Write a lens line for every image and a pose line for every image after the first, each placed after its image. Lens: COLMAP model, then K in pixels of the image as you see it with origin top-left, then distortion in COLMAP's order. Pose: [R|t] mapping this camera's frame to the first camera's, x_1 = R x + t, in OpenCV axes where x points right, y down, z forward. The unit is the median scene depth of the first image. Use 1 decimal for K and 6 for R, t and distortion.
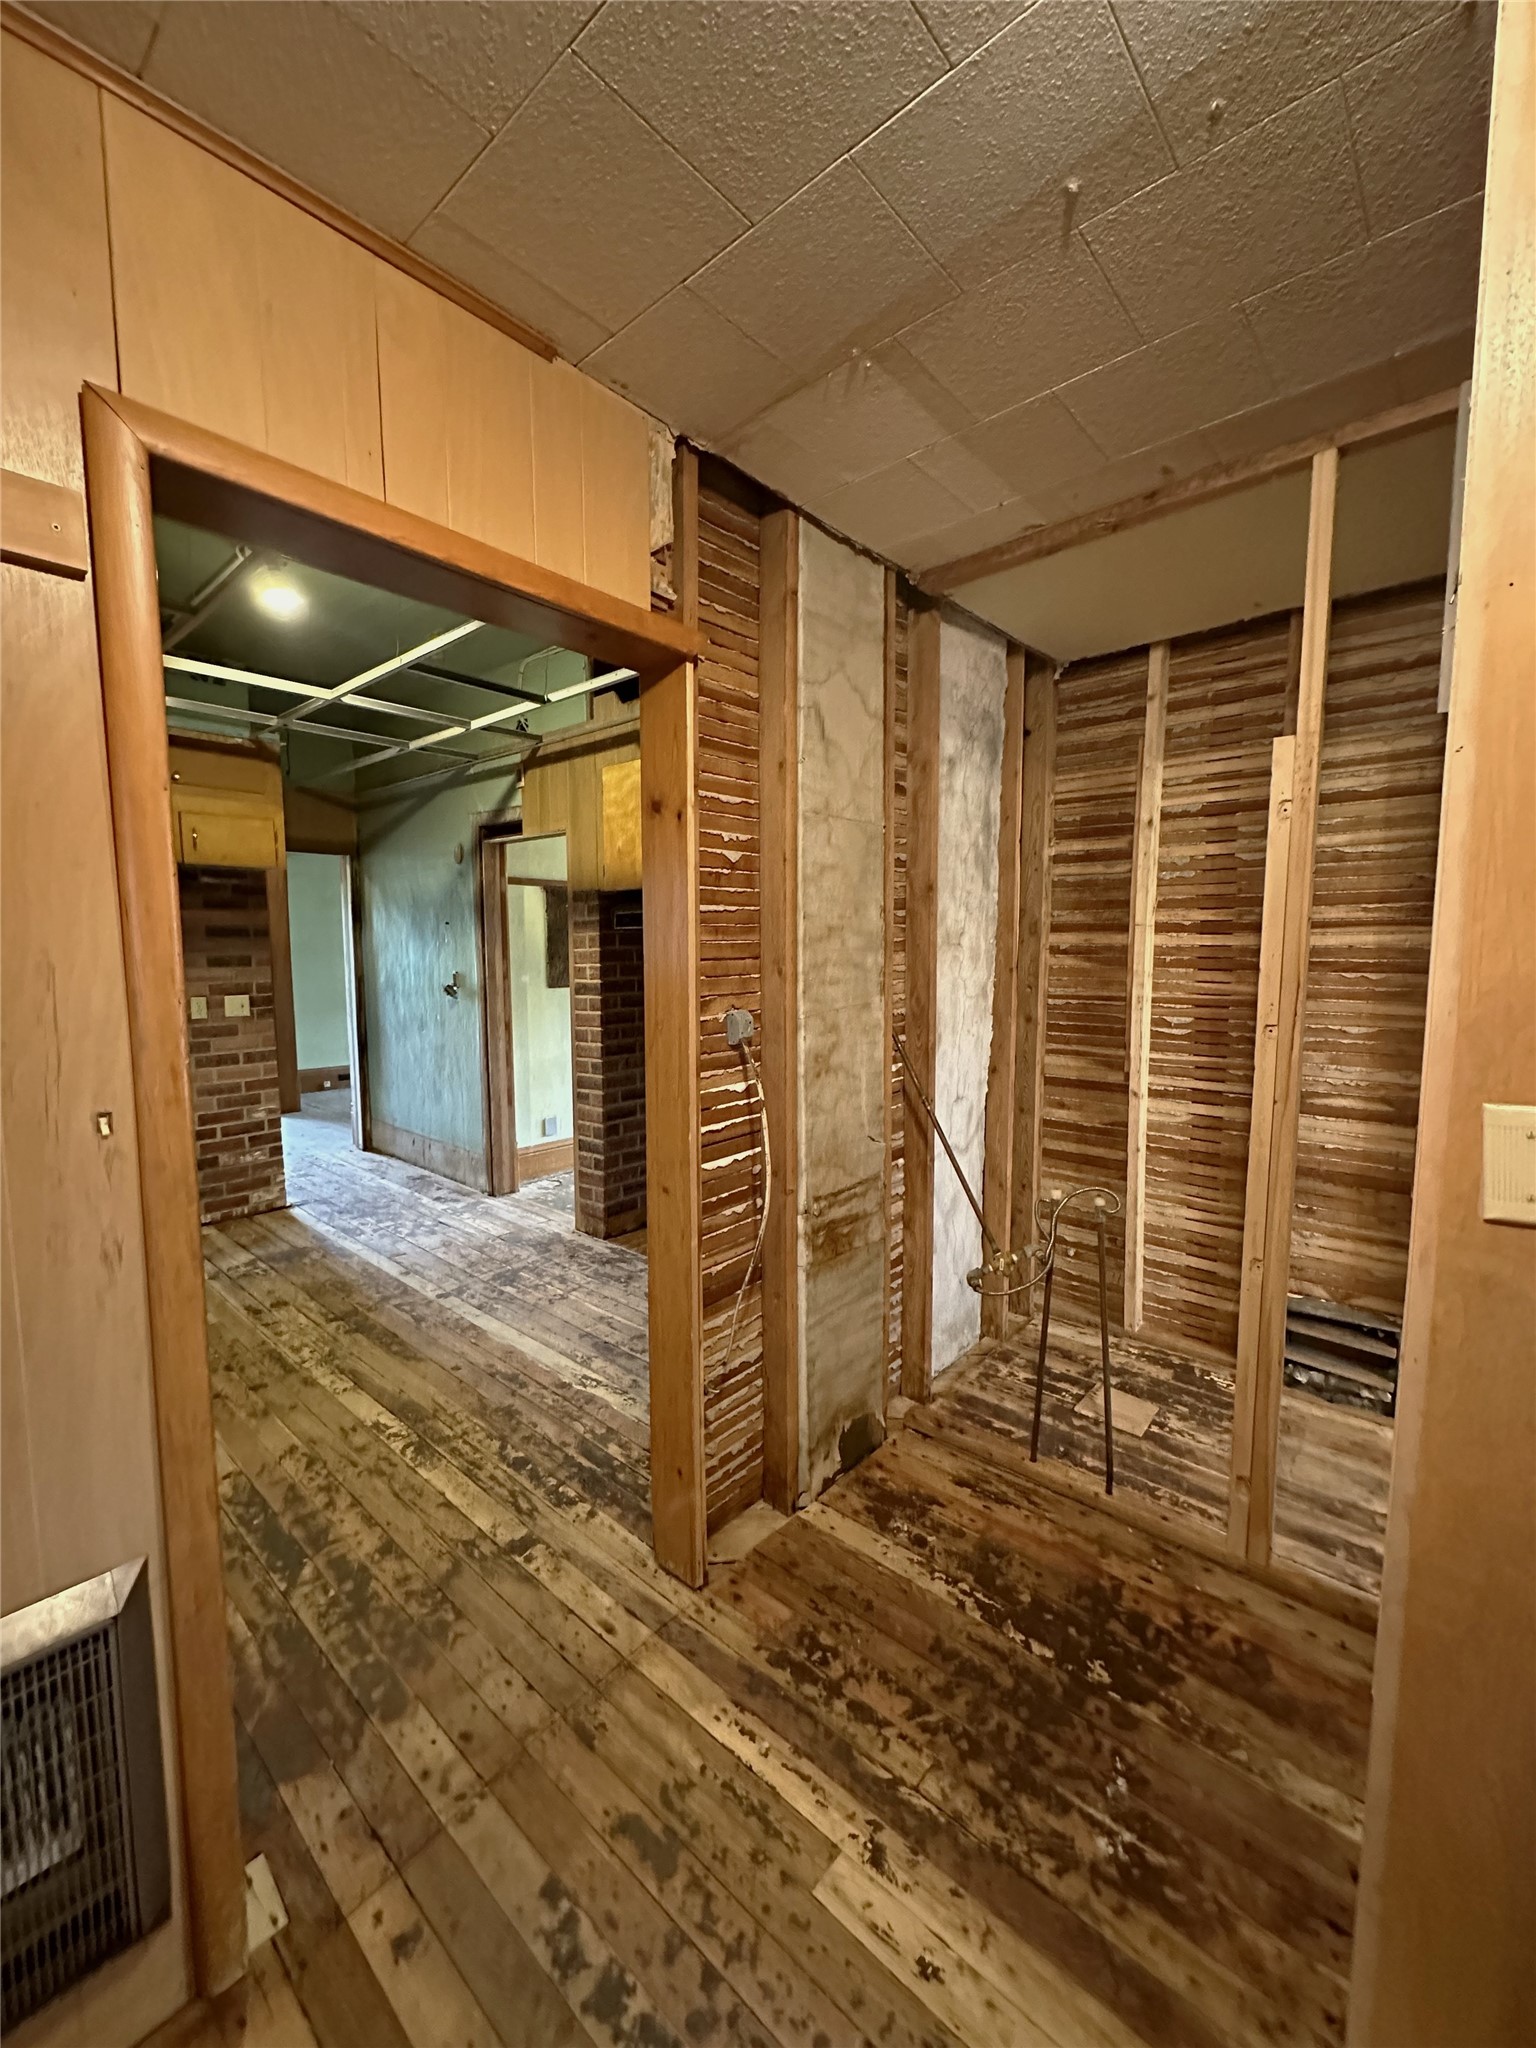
lens RADIAL K [[816.3, 0, 766.0], [0, 816.3, 1023.2], [0, 0, 1]] dist [-0.003741, 0.000545]
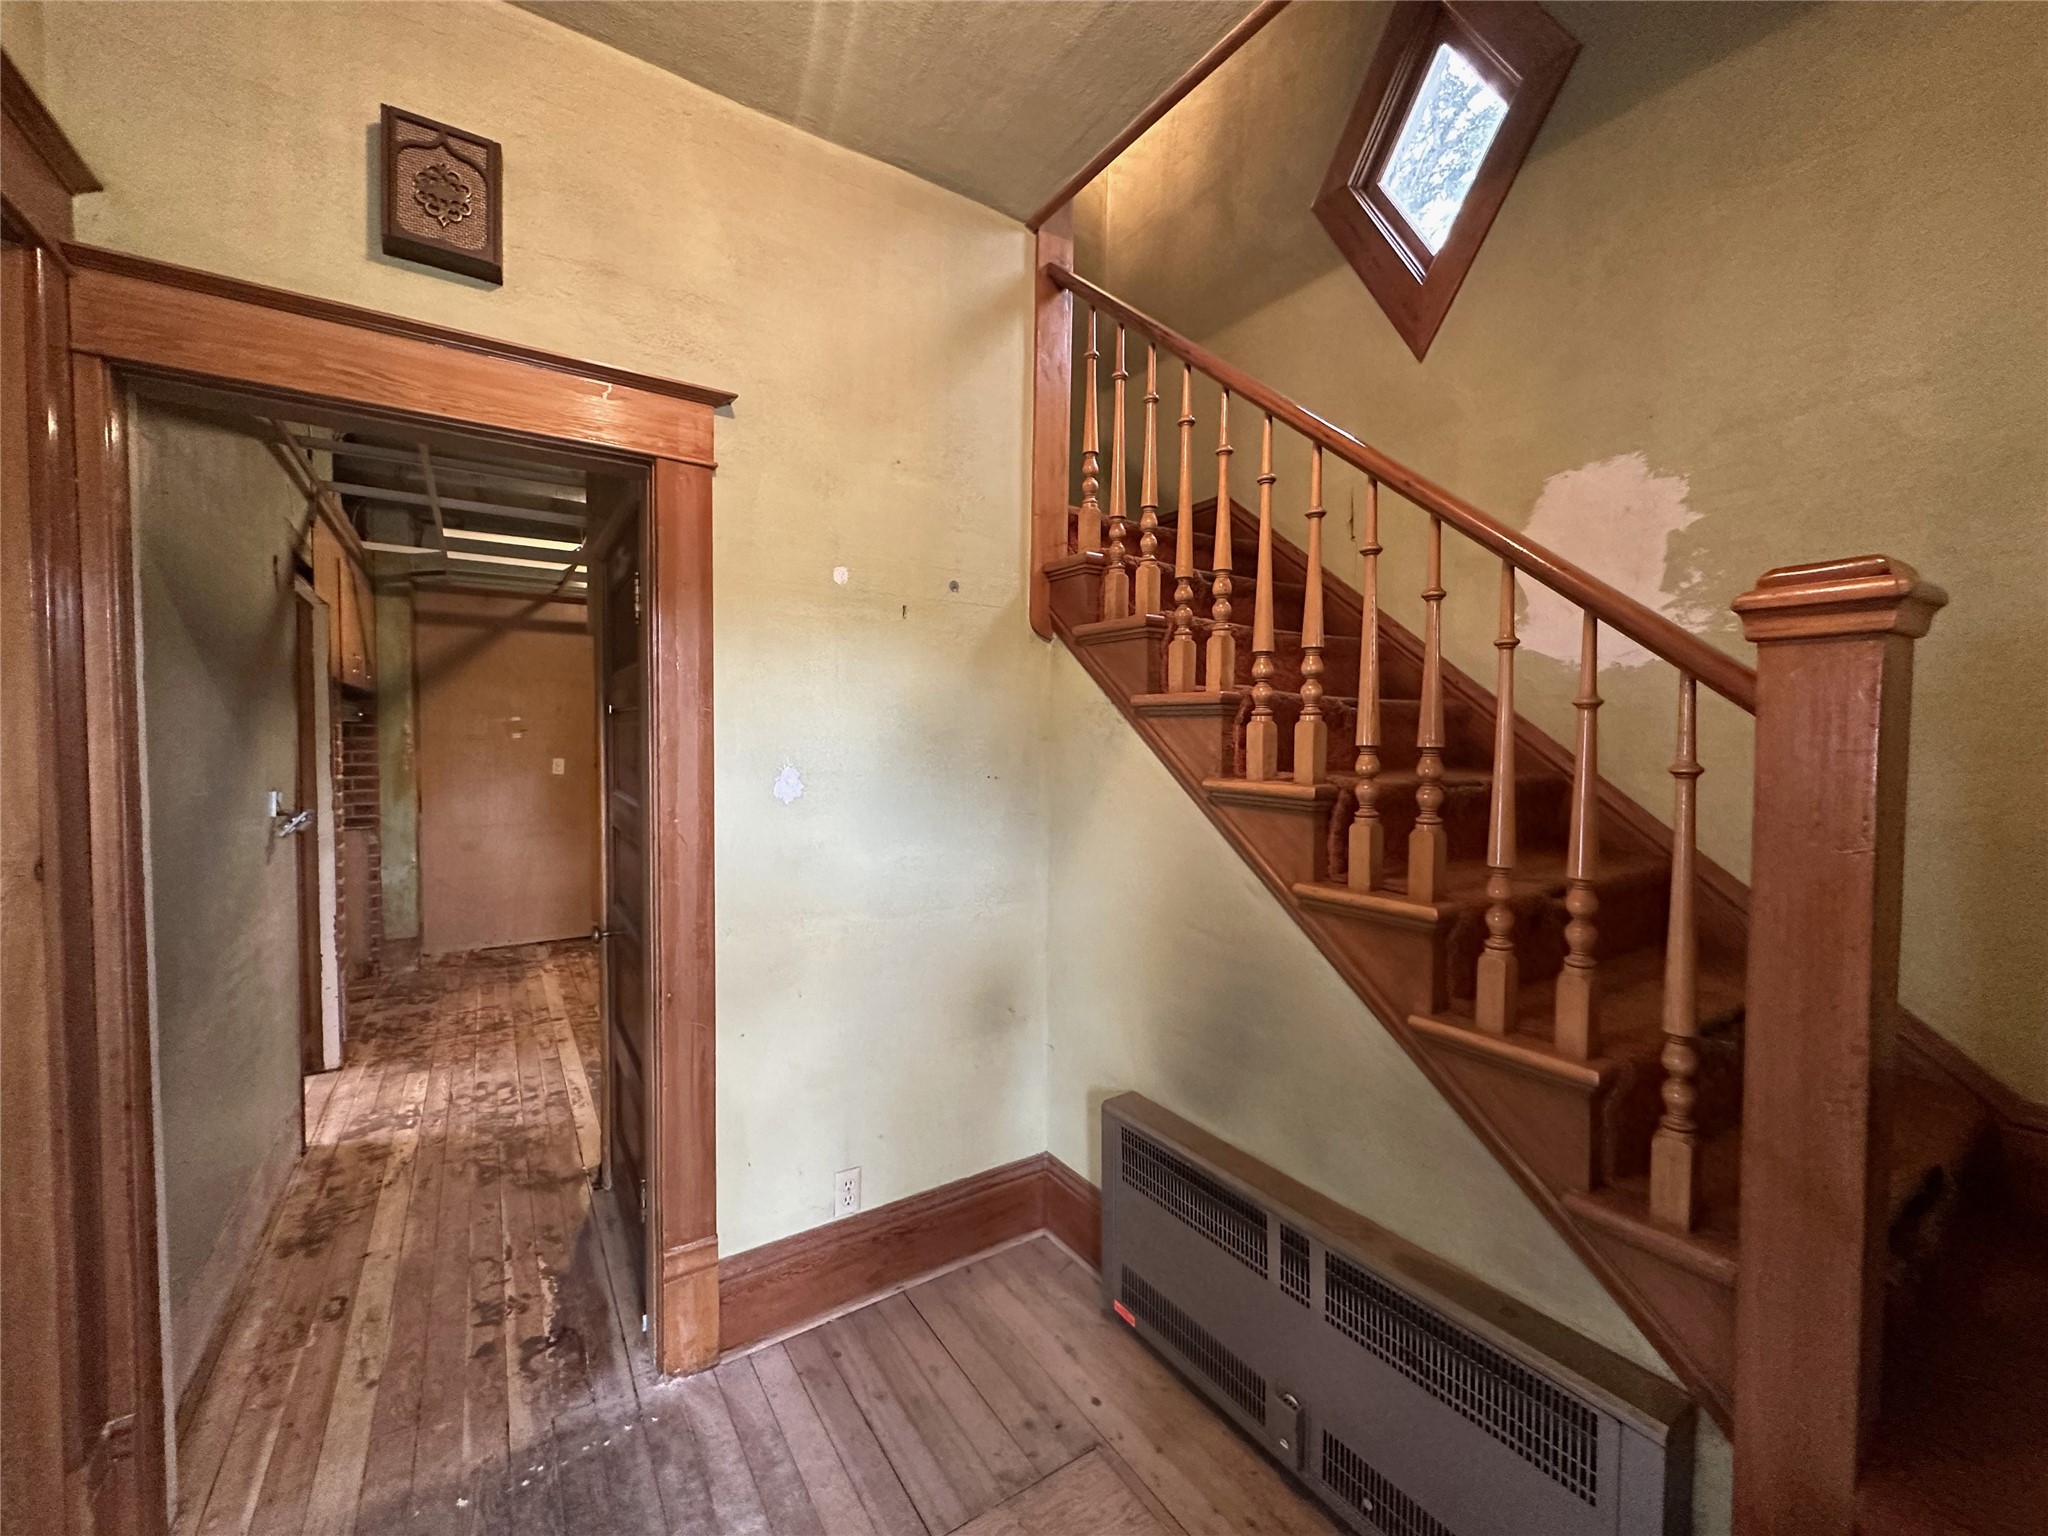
lens RADIAL K [[816.3, 0, 1023.6], [0, 816.3, 762.6], [0, 0, 1]] dist [-0.003741, 0.000545]
pose [[-0.965067, -0.015468, 0.261548, -1.680097], [0.016280, 0.992786, 0.118786, -0.228613], [-0.261498, 0.118894, -0.957853, 2.347536]]
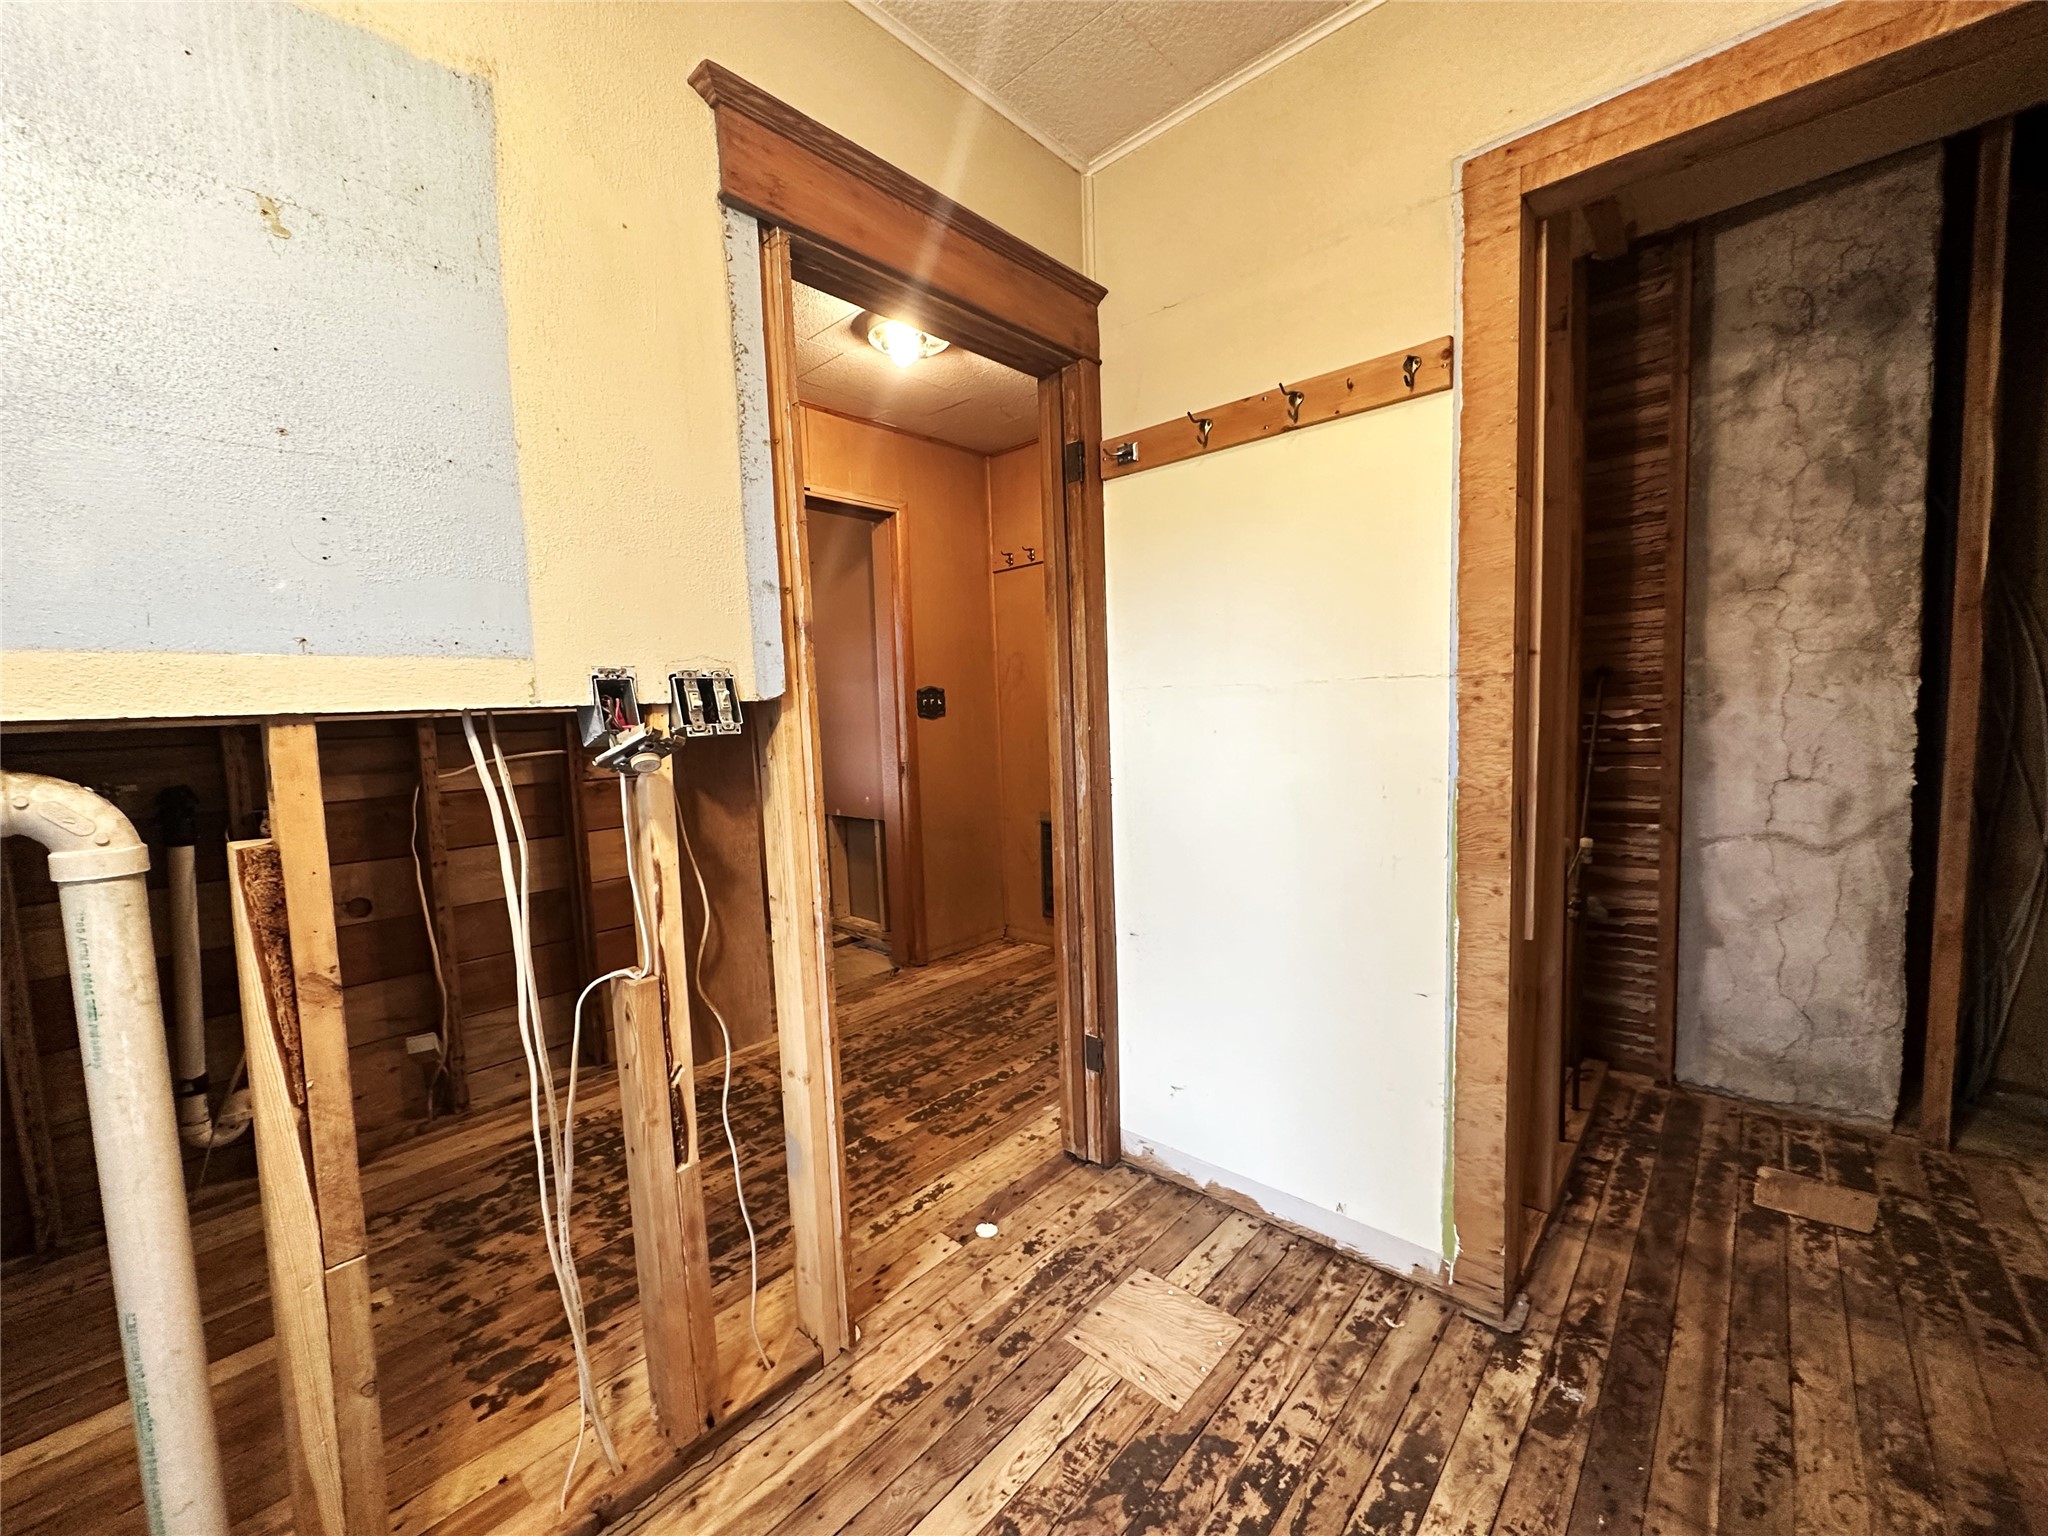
lens RADIAL K [[816.3, 0, 1030.7], [0, 816.3, 769.3], [0, 0, 1]] dist [-0.003741, 0.000545]
pose [[-0.007228, 0.086383, -0.996236, 1.026487], [-0.054982, 0.994720, 0.086651, 0.053599], [0.998461, 0.055402, -0.002440, 0.241366]]
